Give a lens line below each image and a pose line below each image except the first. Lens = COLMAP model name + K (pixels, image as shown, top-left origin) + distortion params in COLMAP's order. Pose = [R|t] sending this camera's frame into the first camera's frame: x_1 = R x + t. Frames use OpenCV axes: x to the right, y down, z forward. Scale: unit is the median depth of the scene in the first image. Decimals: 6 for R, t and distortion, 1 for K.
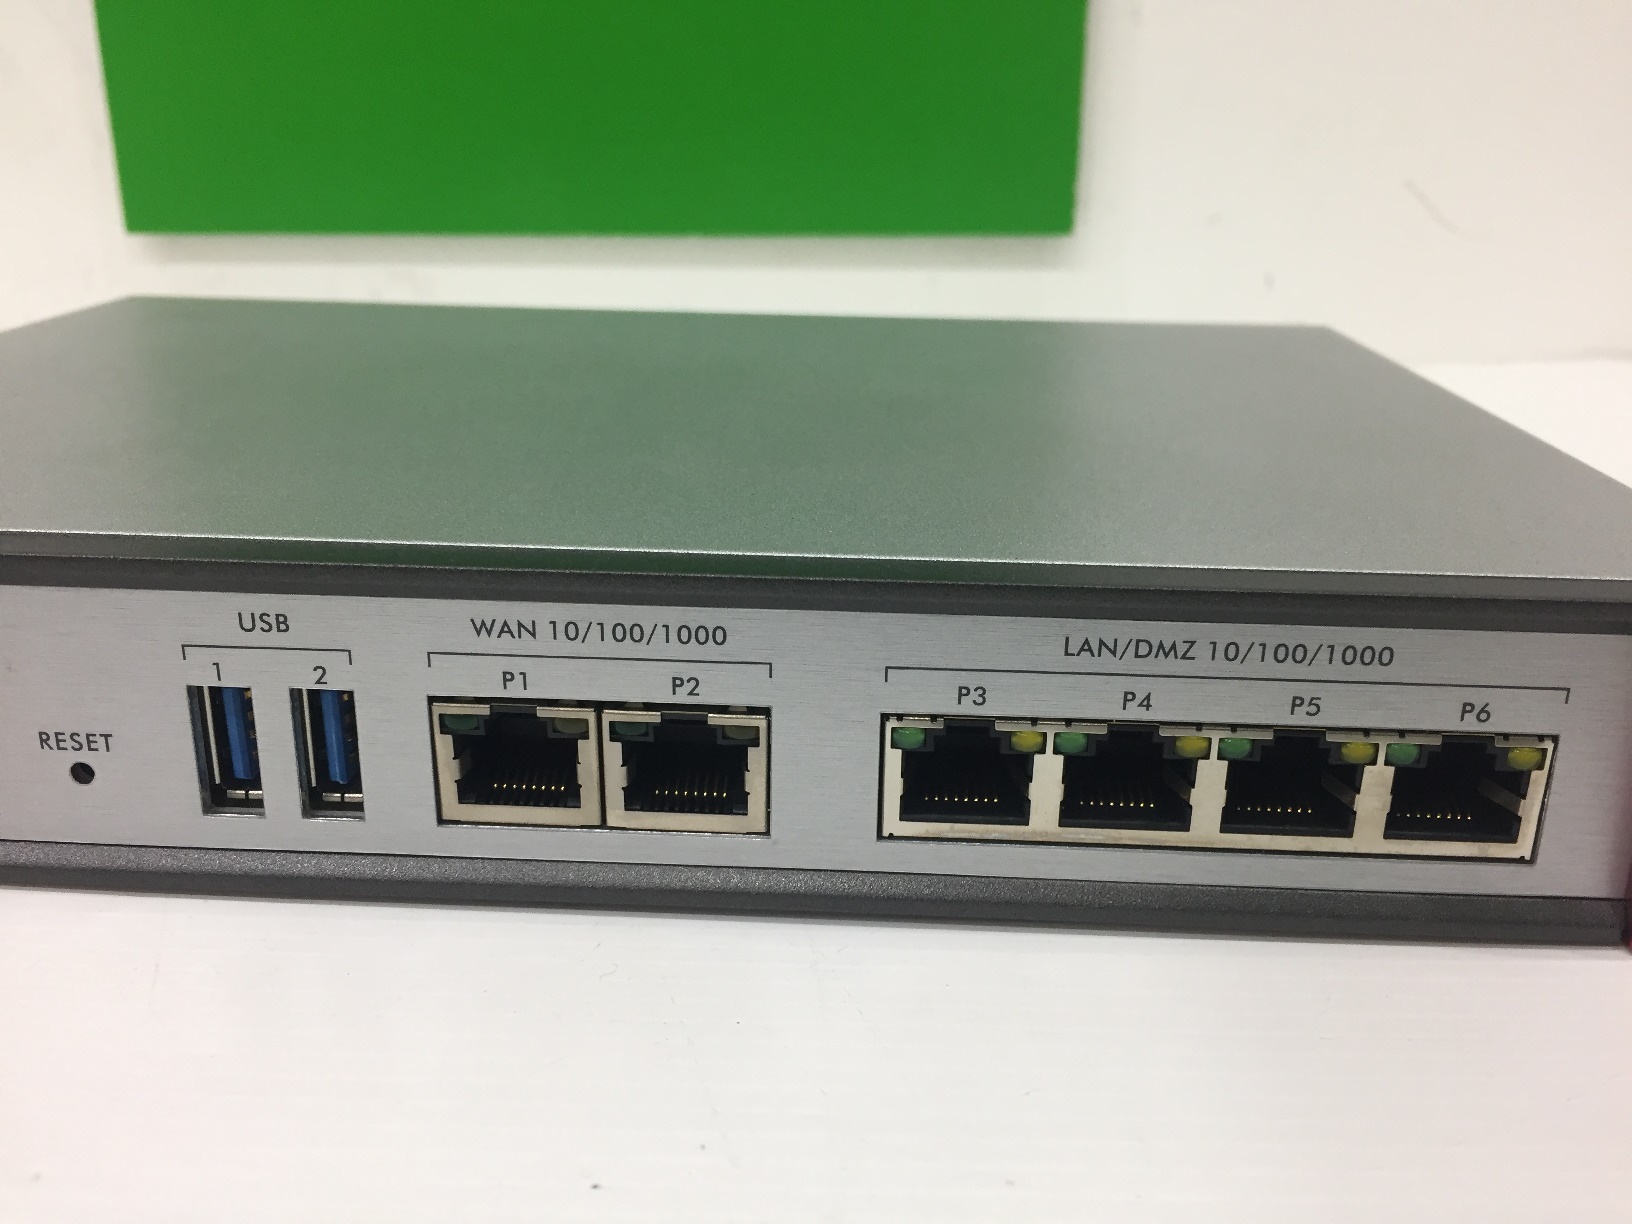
lens RADIAL K [[1494.4, 0, 819.7], [0, 1494.4, 608.2], [0, 0, 1]] dist [0.054522, -0.124691]
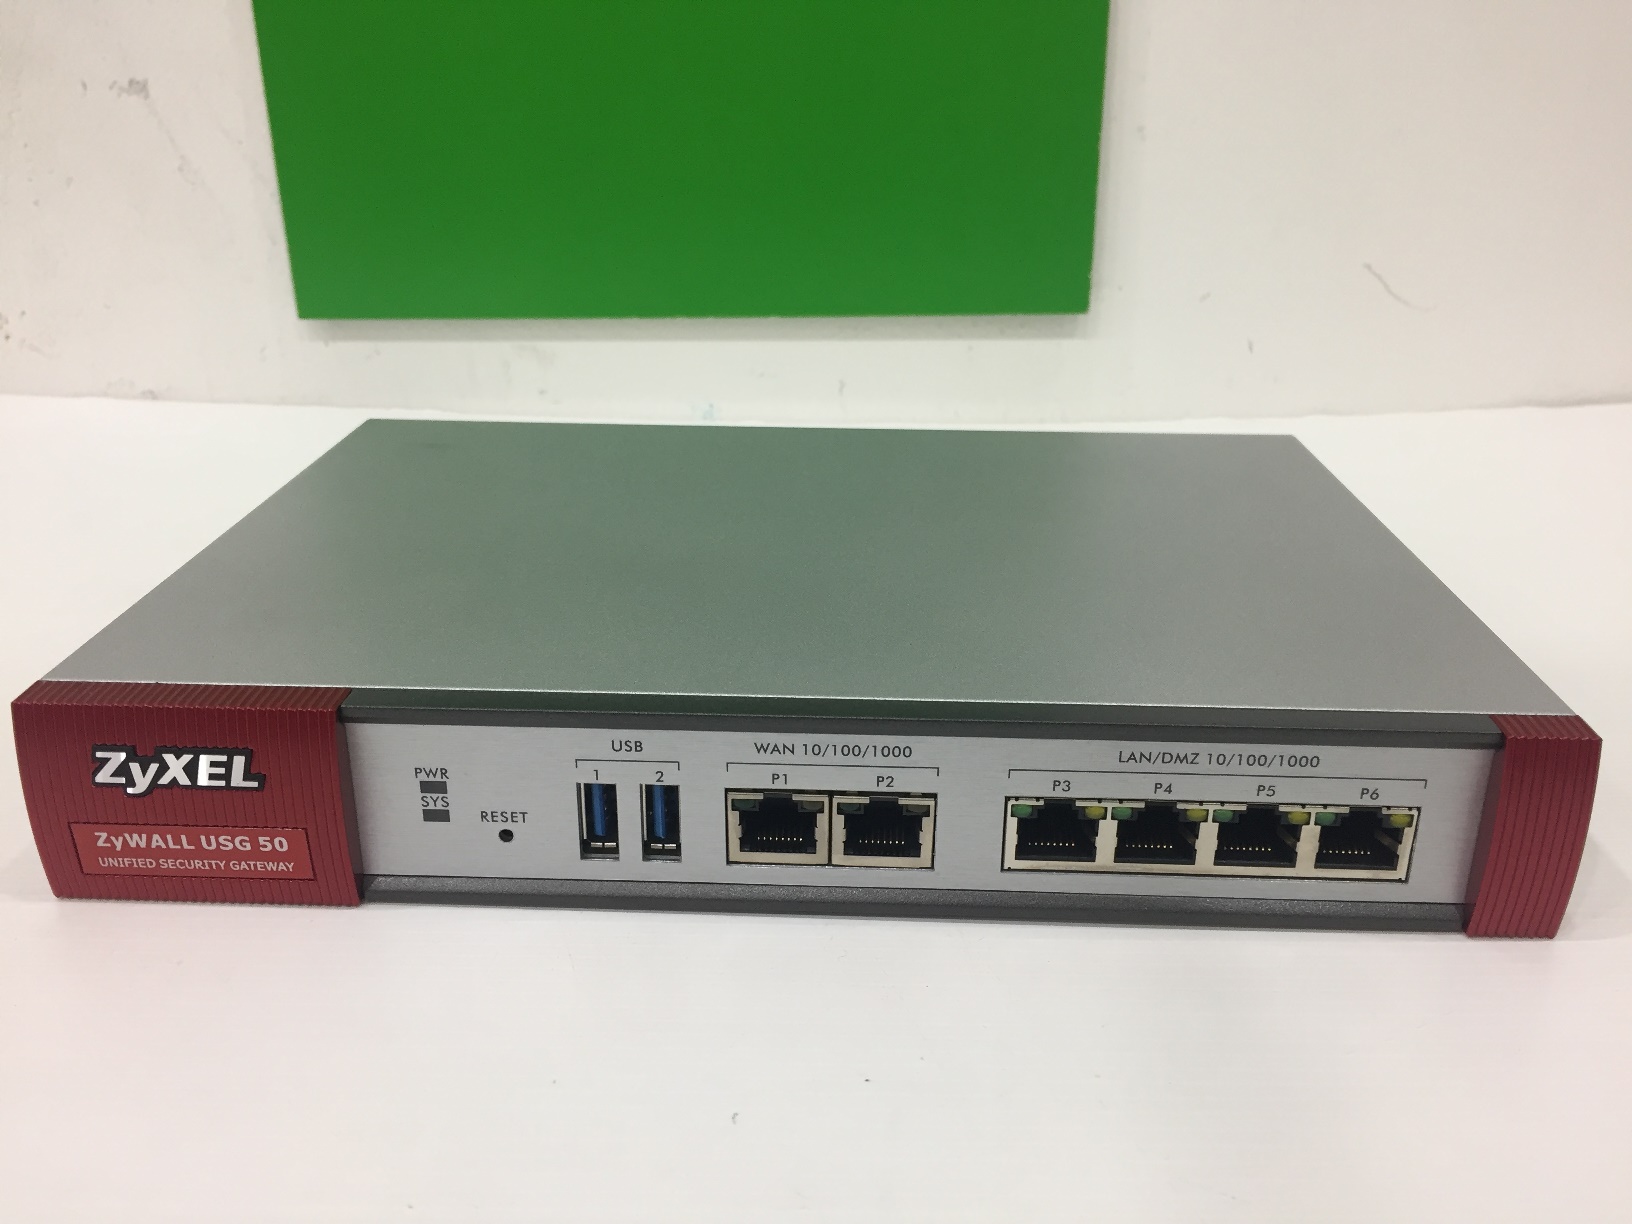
lens RADIAL K [[1494.4, 0, 801.4], [0, 1494.4, 606.8], [0, 0, 1]] dist [0.054522, -0.124691]
pose [[0.999902, -0.013409, -0.003936, -0.169536], [0.013585, 0.998725, 0.048626, -0.215477], [0.003279, -0.048675, 0.998809, -0.610649]]
